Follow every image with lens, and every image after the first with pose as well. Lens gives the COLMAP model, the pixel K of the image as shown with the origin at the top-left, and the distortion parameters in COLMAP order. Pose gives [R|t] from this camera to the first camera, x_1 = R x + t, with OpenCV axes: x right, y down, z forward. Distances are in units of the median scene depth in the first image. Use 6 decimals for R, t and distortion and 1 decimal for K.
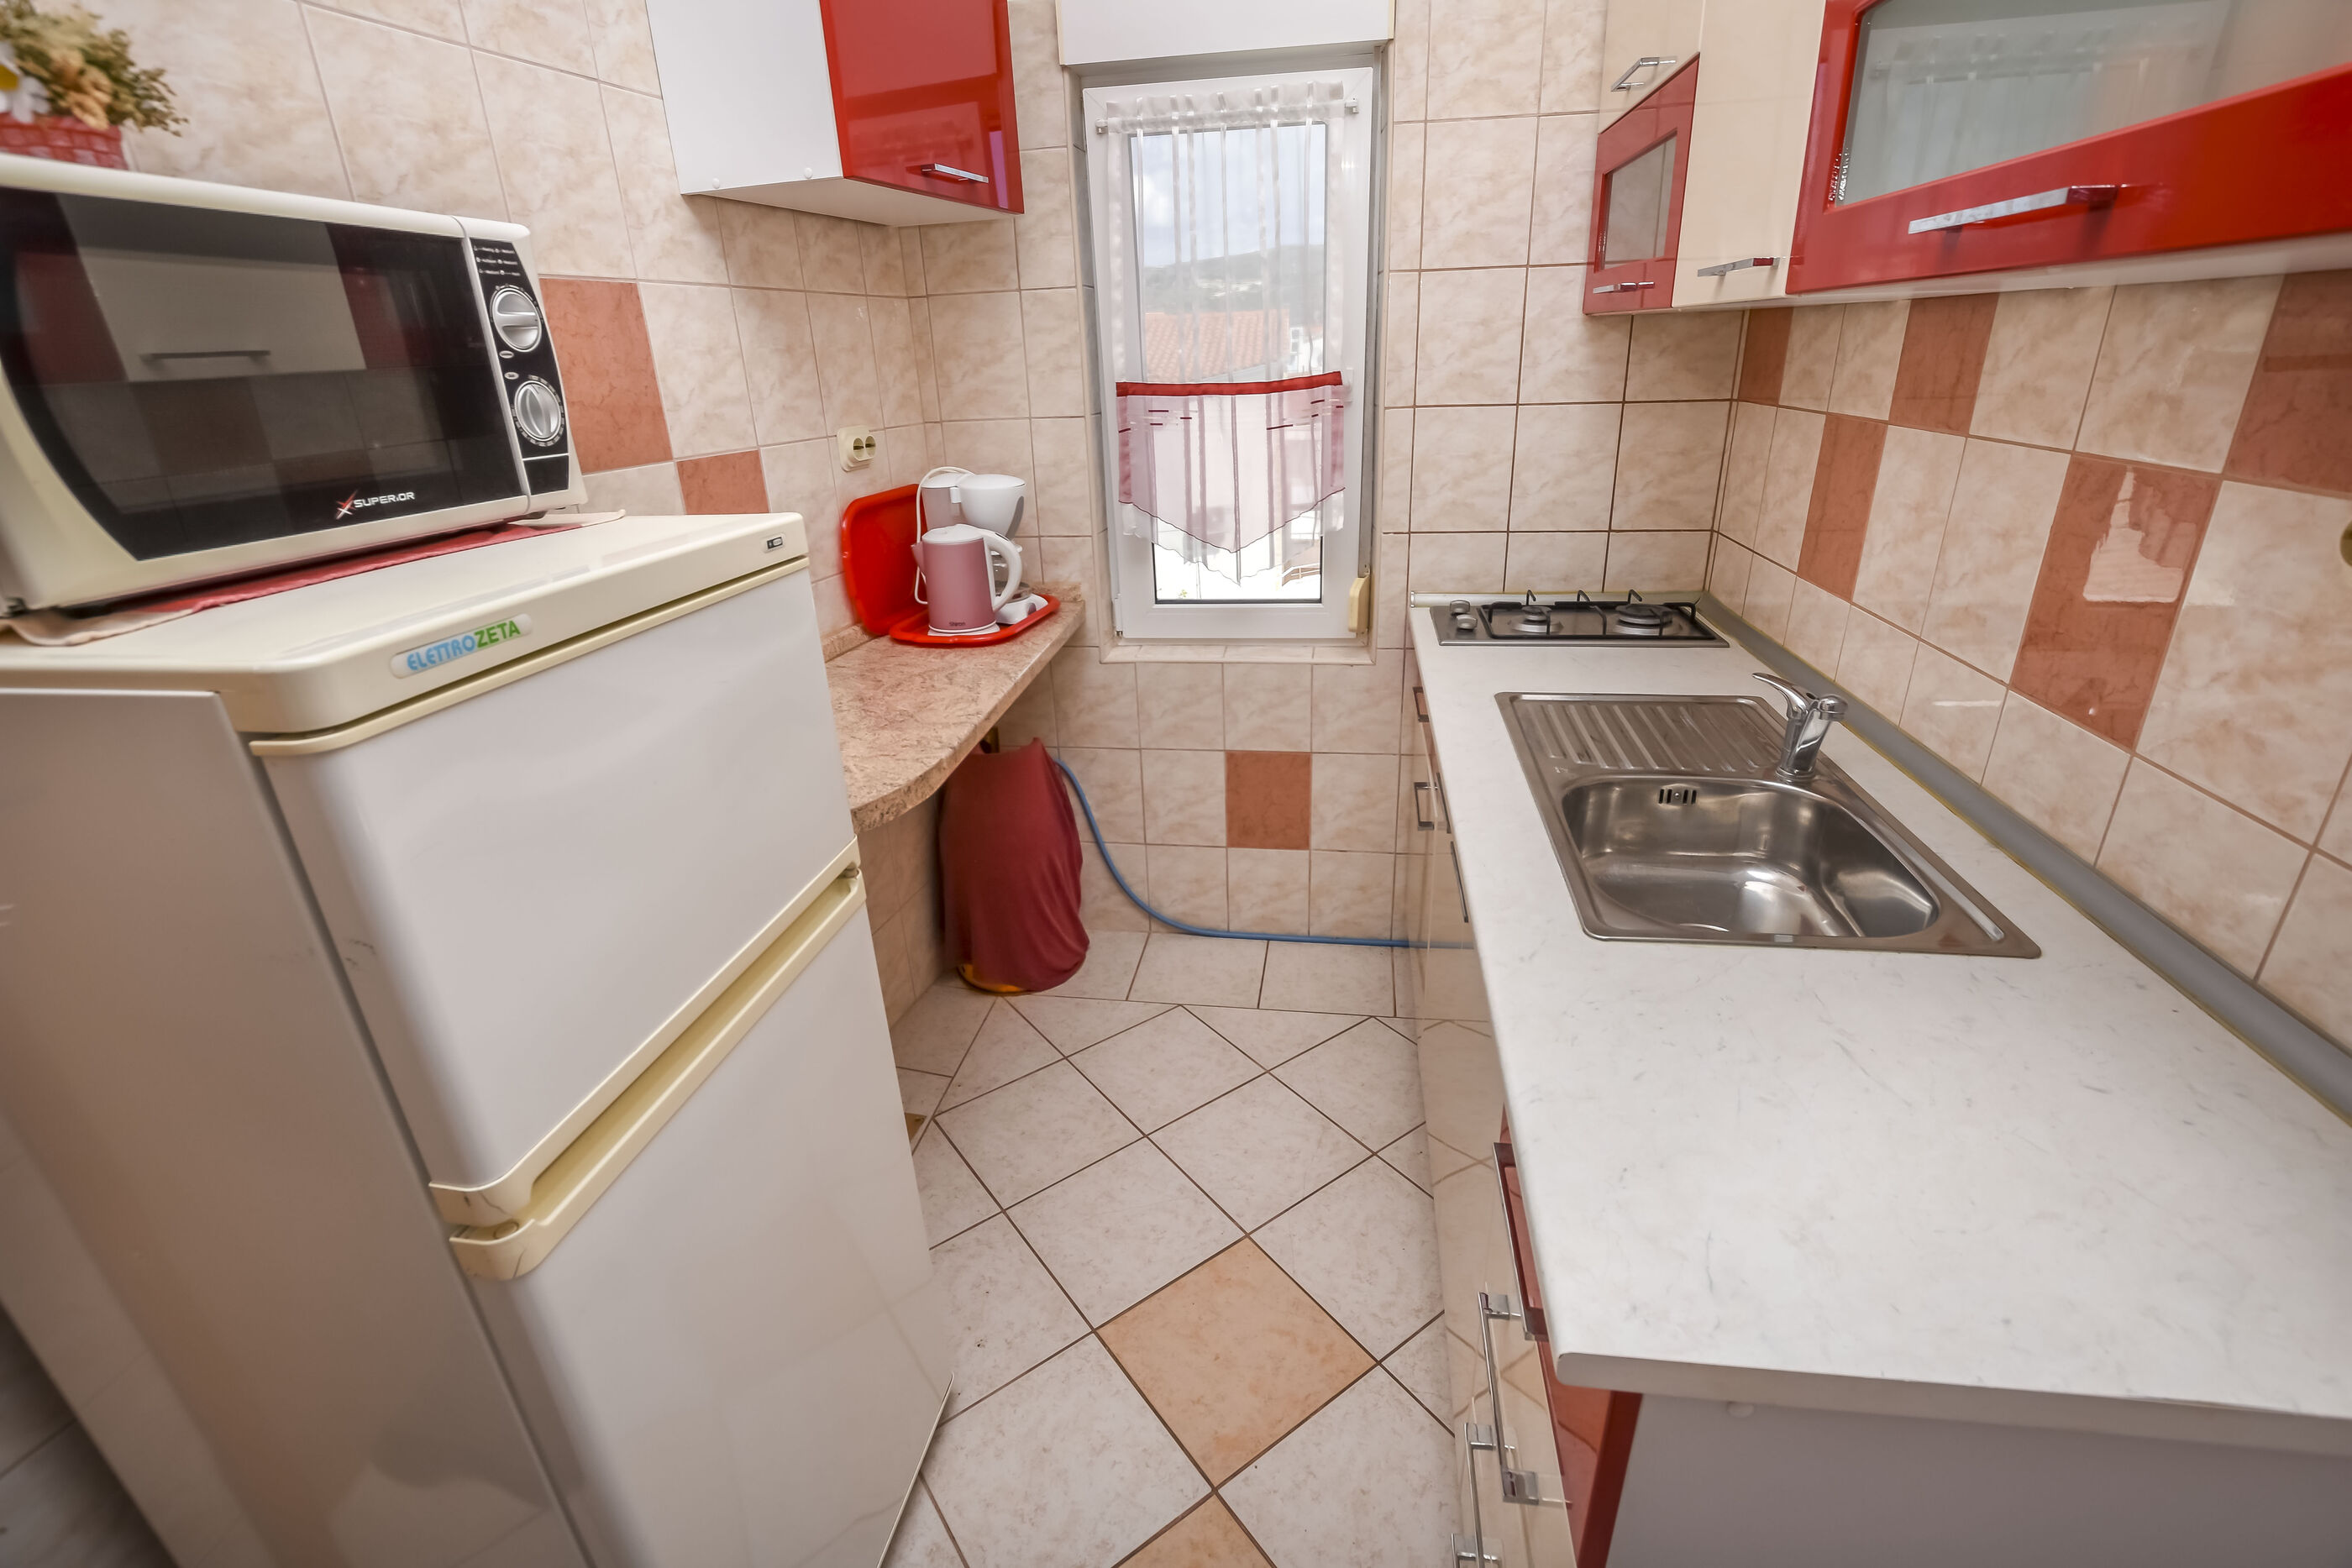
lens RADIAL K [[1063.0, 0, 1205.5], [0, 1063.0, 788.6], [0, 0, 1]] dist [-0.031162, 0.005690]
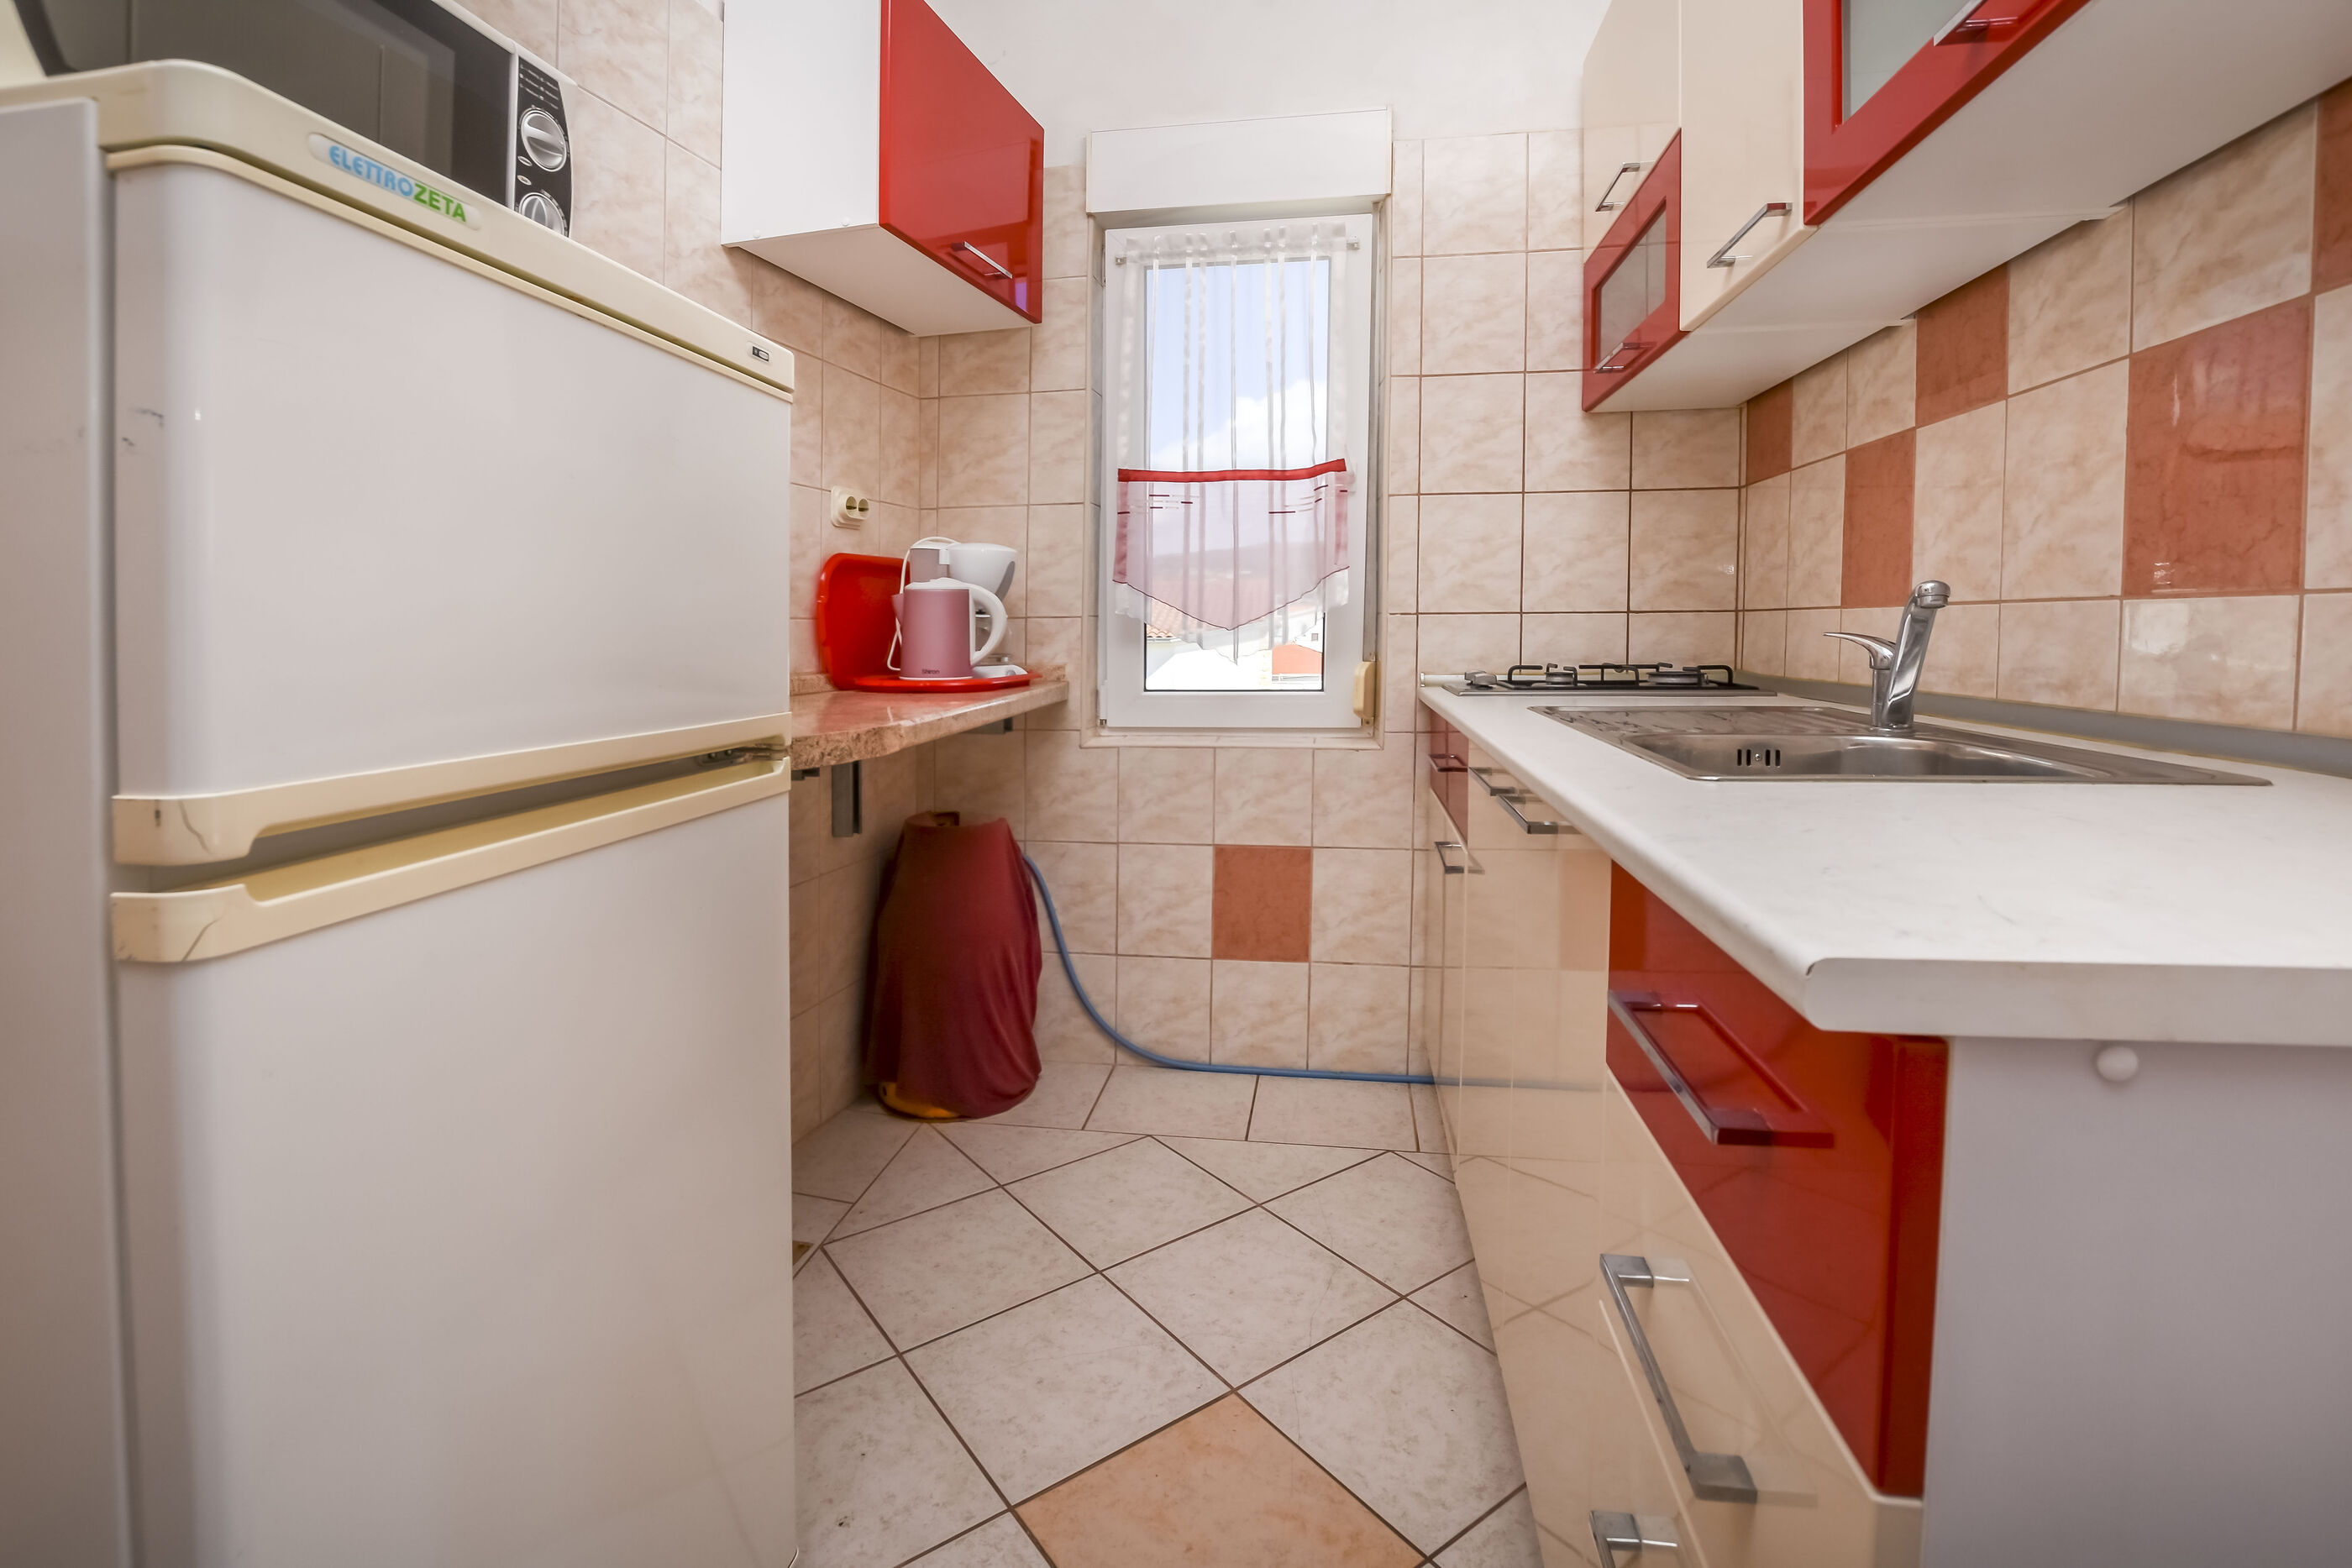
lens RADIAL K [[1105.0, 0, 1181.7], [0, 1105.0, 738.1], [0, 0, 1]] dist [-0.032289, 0.005949]
pose [[0.998949, 0.045835, -0.000195, -0.013654], [-0.042913, 0.933741, -0.355368, 0.230323], [-0.016106, 0.355003, 0.934727, 0.122222]]
